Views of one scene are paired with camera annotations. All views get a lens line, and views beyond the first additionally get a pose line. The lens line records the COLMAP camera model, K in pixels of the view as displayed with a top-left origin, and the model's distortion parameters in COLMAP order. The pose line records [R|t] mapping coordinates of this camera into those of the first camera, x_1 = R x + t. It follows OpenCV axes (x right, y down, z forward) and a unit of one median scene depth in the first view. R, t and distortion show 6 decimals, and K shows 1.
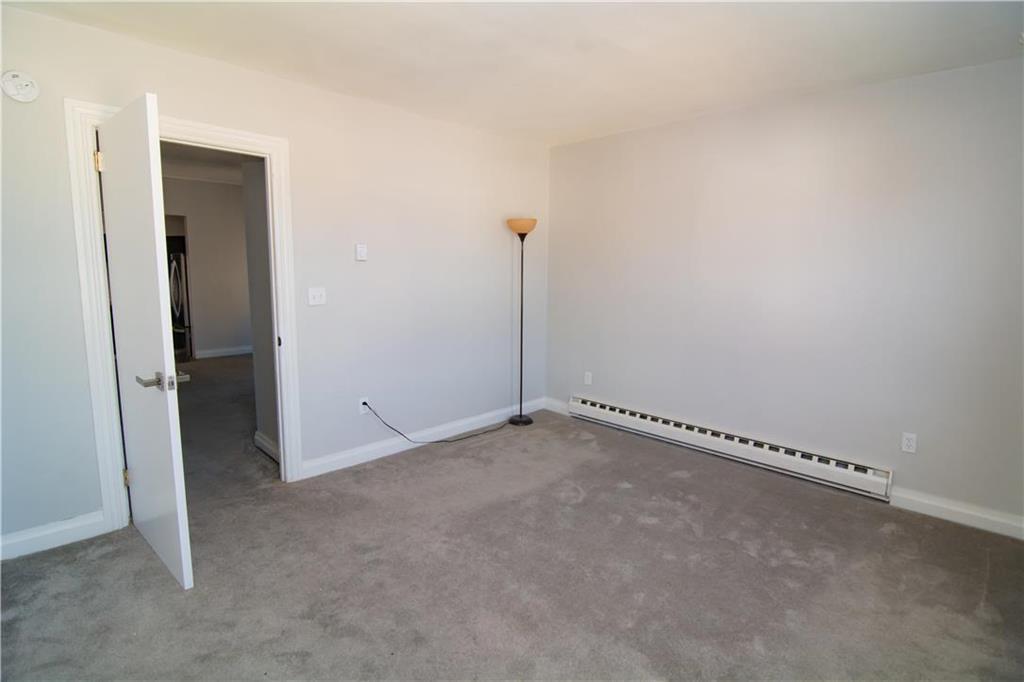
lens RADIAL K [[468.8, 0, 518.1], [0, 468.8, 328.7], [0, 0, 1]] dist [0.000566, 0.000221]
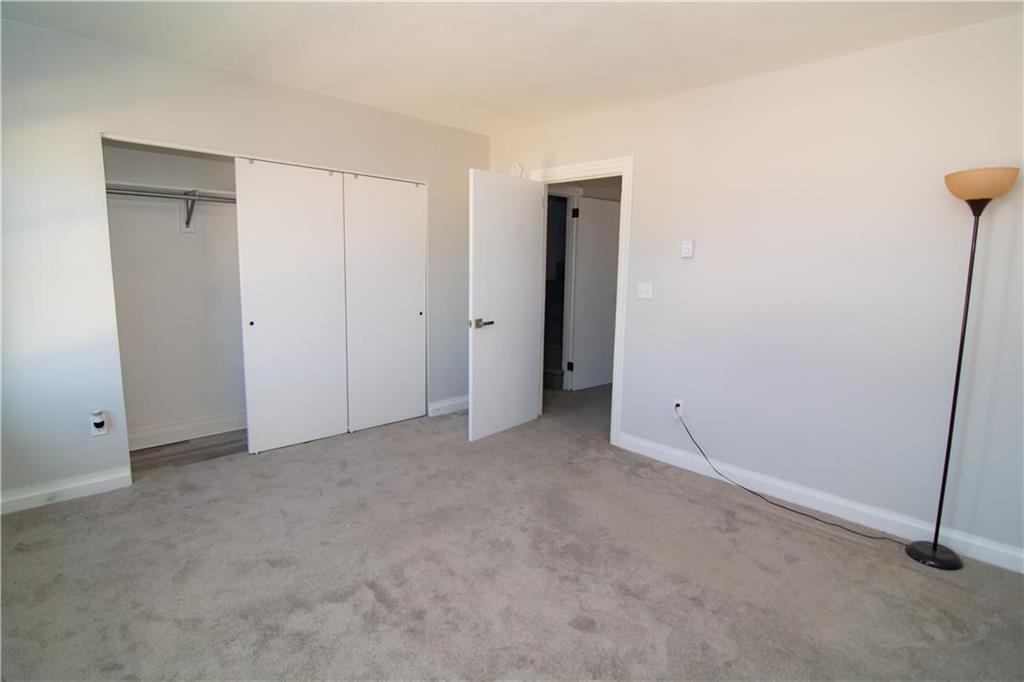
lens RADIAL K [[489.7, 0, 516.2], [0, 489.7, 334.7], [0, 0, 1]] dist [-0.013065, -0.000624]
pose [[0.020052, 0.131406, -0.991126, 0.671890], [-0.144873, 0.981245, 0.127165, -0.066275], [0.989247, 0.141037, 0.038713, 0.632858]]
